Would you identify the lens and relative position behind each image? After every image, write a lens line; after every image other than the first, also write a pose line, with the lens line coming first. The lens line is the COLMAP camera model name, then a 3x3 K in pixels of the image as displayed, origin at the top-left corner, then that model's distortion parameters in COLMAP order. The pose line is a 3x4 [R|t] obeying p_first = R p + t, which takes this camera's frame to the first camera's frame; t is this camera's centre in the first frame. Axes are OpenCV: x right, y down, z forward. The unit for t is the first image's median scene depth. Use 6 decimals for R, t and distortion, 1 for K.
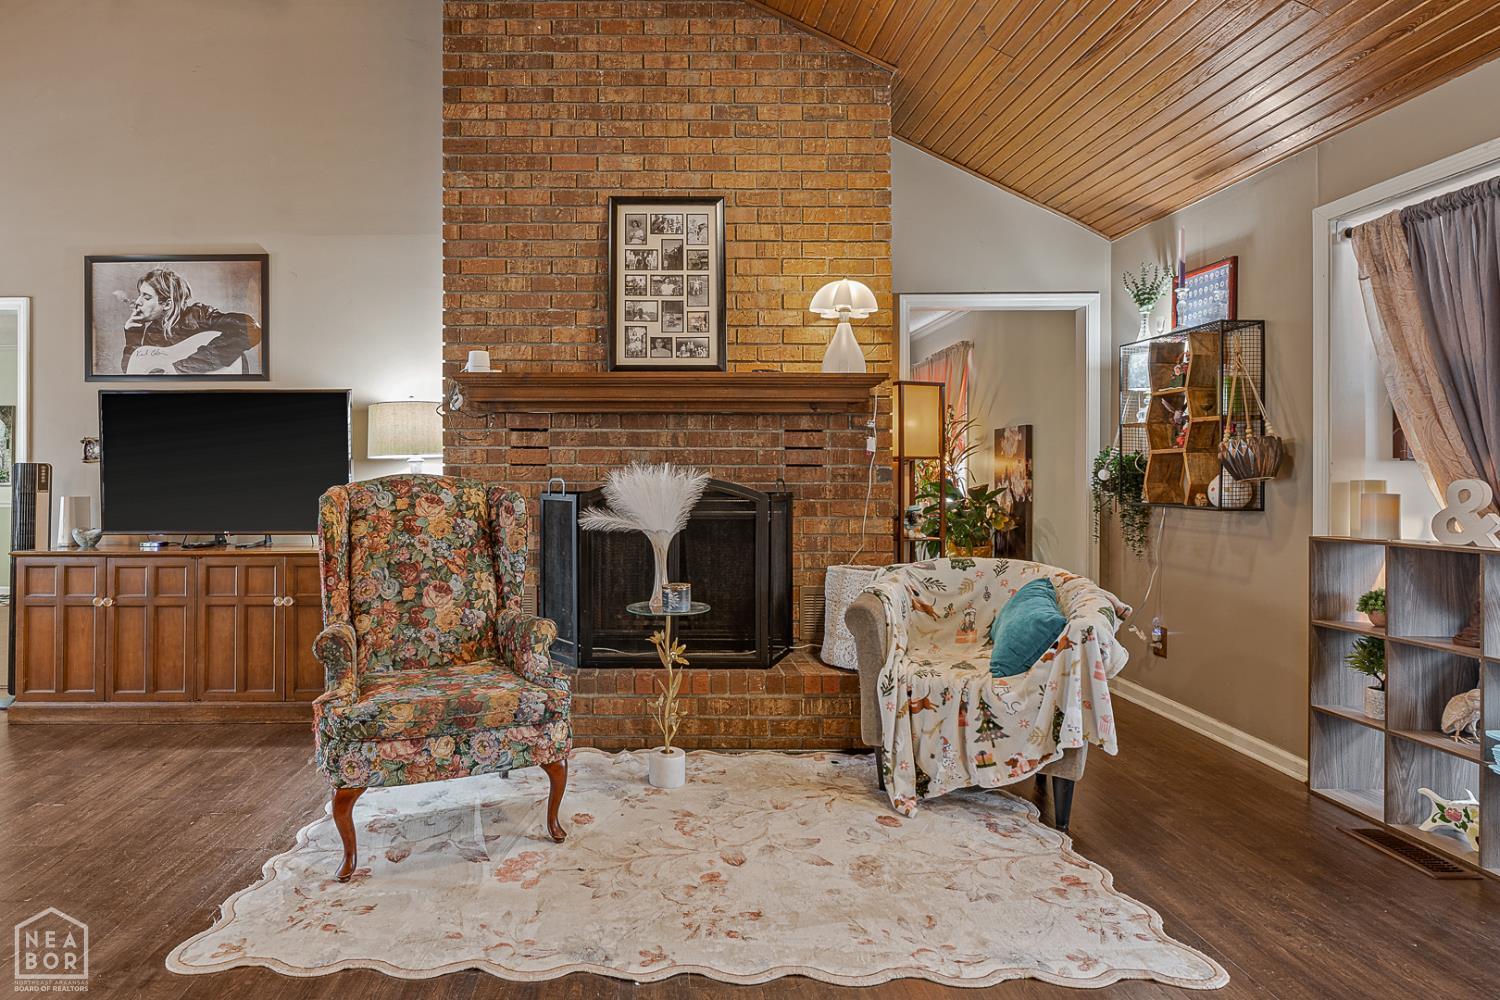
lens RADIAL K [[943.4, 0, 749.6], [0, 943.4, 471.1], [0, 0, 1]] dist [-0.005427, -0.002138]
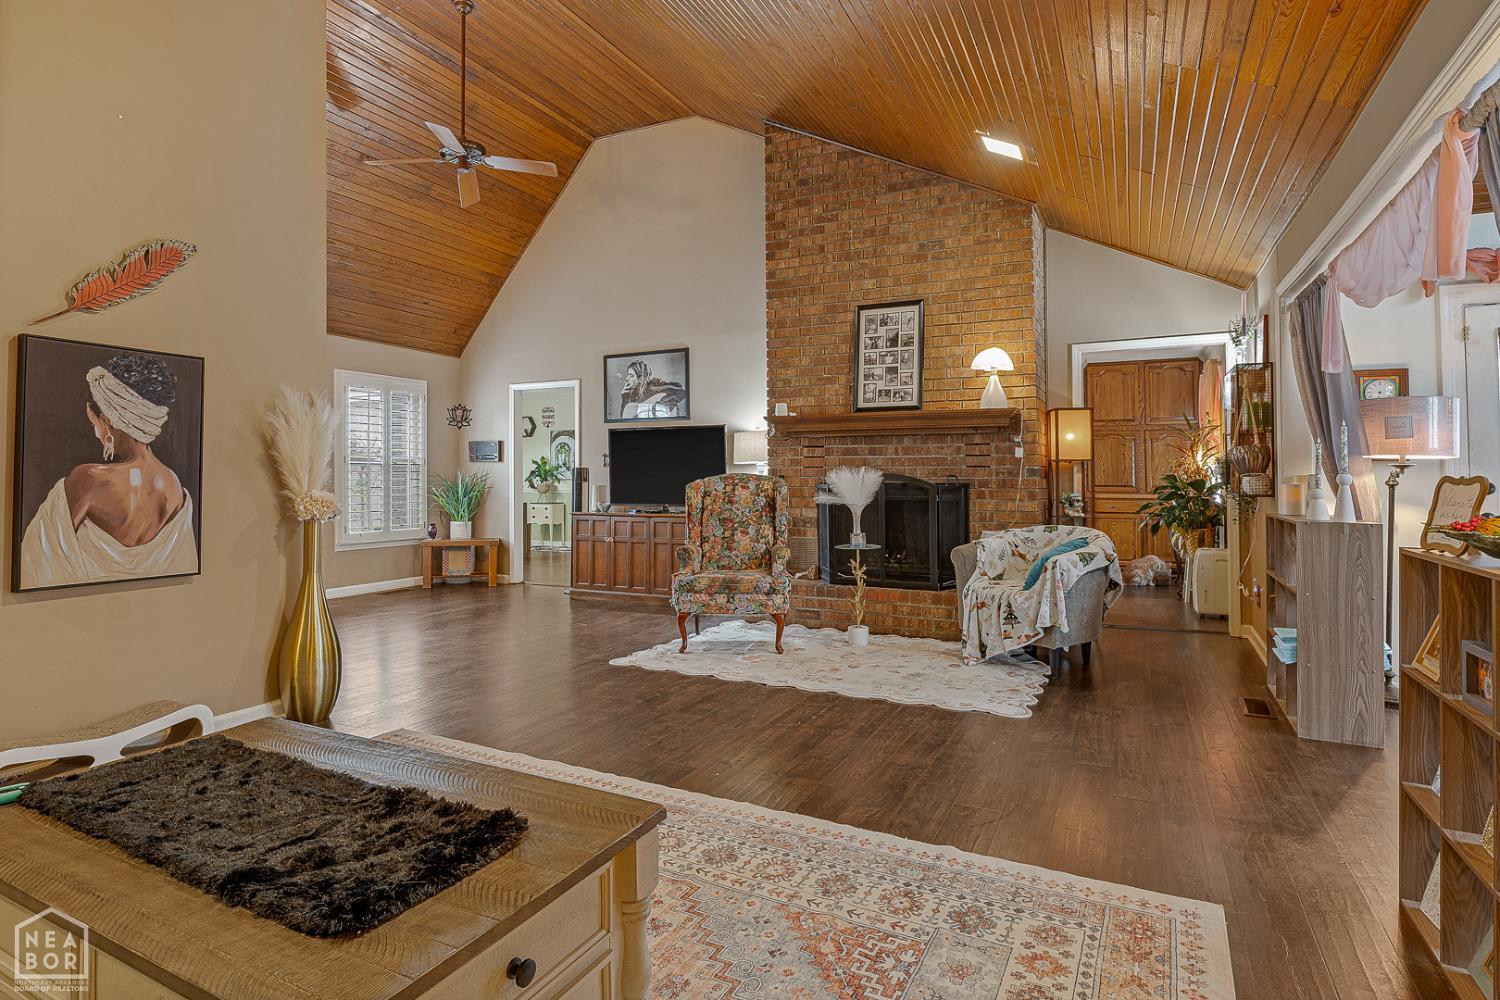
lens RADIAL K [[786.6, 0, 742.6], [0, 786.6, 470.0], [0, 0, 1]] dist [-0.001281, -0.000489]
pose [[0.893387, -0.004916, -0.449261, 0.294503], [0.006188, 0.999980, 0.001364, -0.004277], [0.449245, -0.003998, 0.893400, -0.332498]]
